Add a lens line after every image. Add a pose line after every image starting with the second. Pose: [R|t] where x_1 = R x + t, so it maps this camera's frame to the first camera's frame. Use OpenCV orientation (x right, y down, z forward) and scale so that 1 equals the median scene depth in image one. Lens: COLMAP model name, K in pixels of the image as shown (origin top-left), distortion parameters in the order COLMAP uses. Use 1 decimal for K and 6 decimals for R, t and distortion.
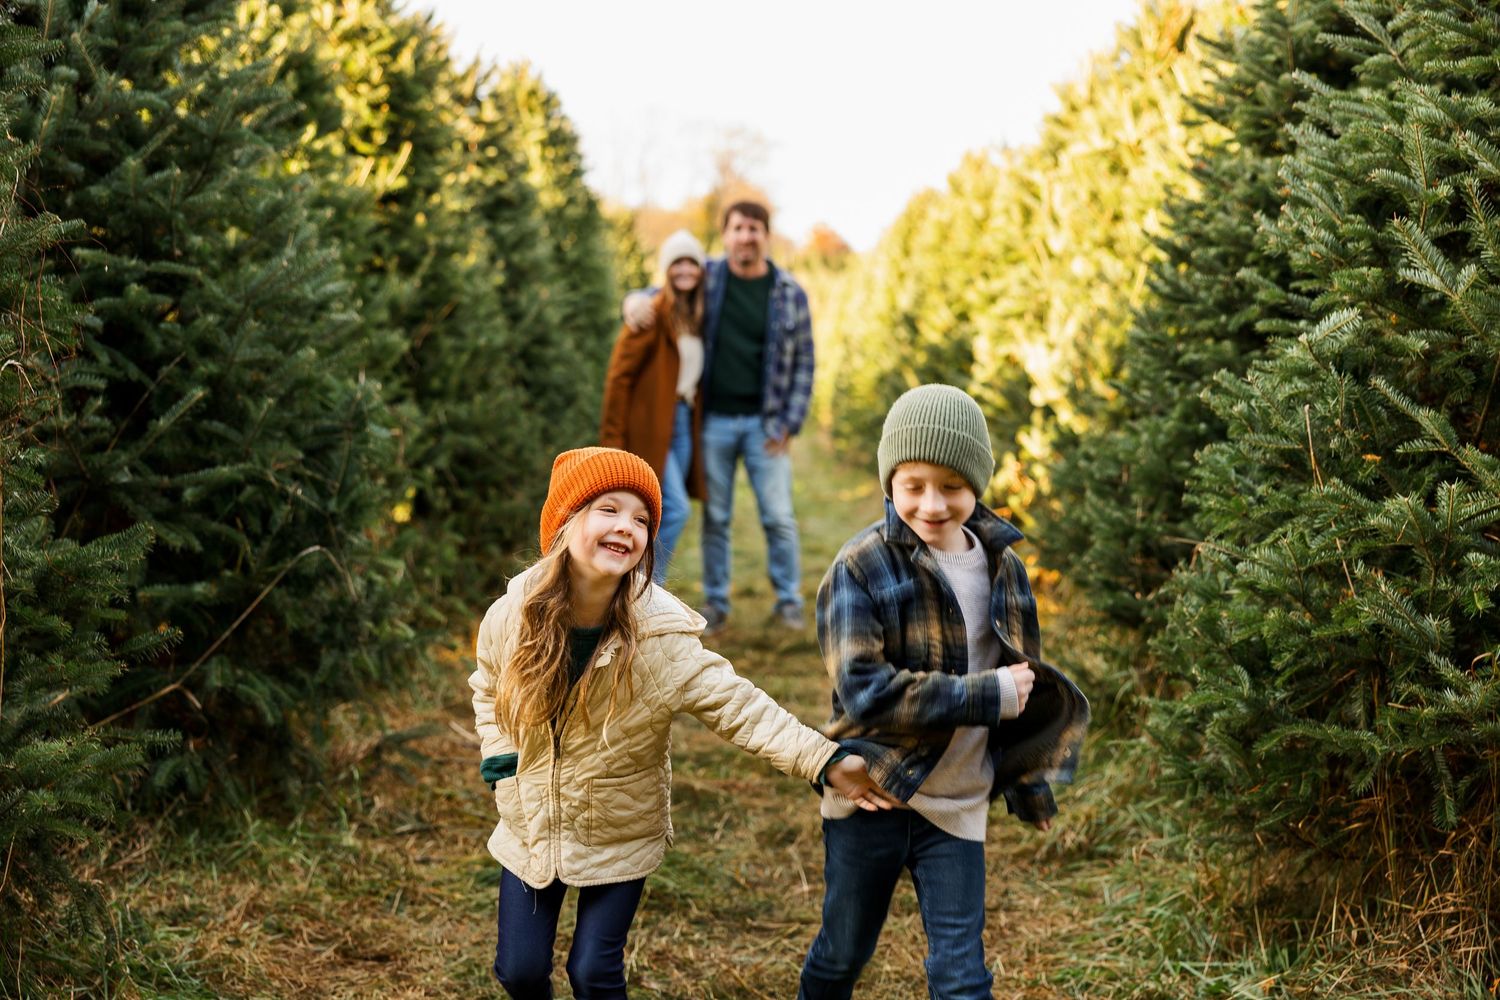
lens RADIAL K [[2021.8, 0, 750.0], [0, 2021.8, 500.0], [0, 0, 1]] dist [0.005453, 0.023562]
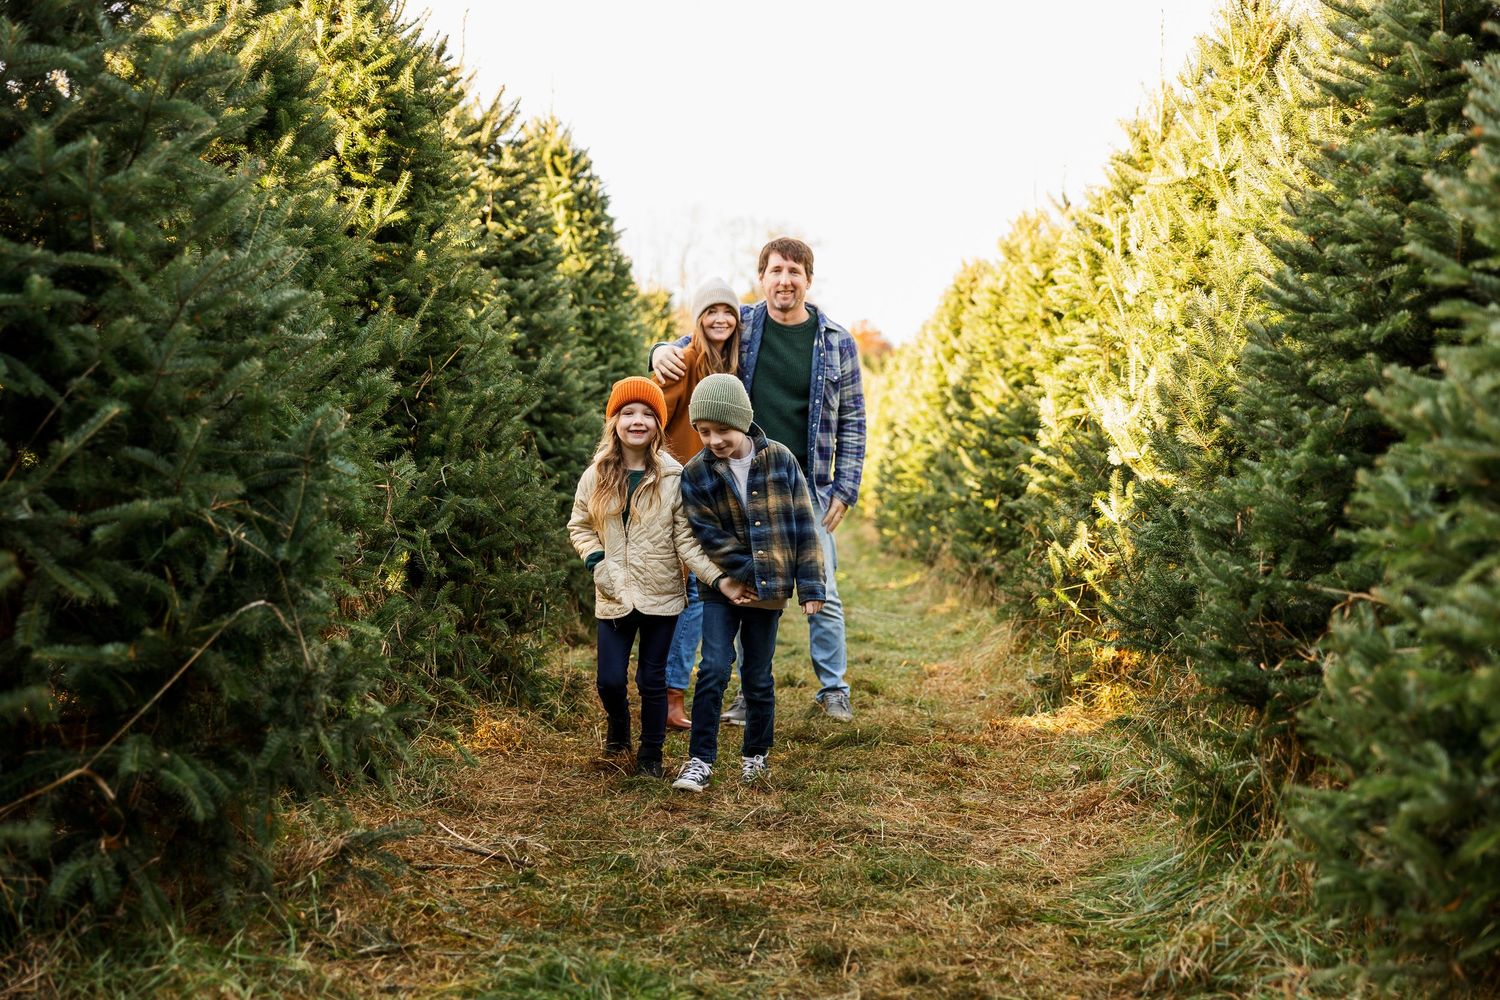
lens RADIAL K [[2021.8, 0, 750.0], [0, 2021.8, 500.0], [0, 0, 1]] dist [0.005453, 0.023562]
pose [[0.999795, 0.000006, -0.020242, 0.000375], [-0.001088, 0.998570, -0.053446, 0.023733], [0.020213, 0.053457, 0.998366, 0.169634]]
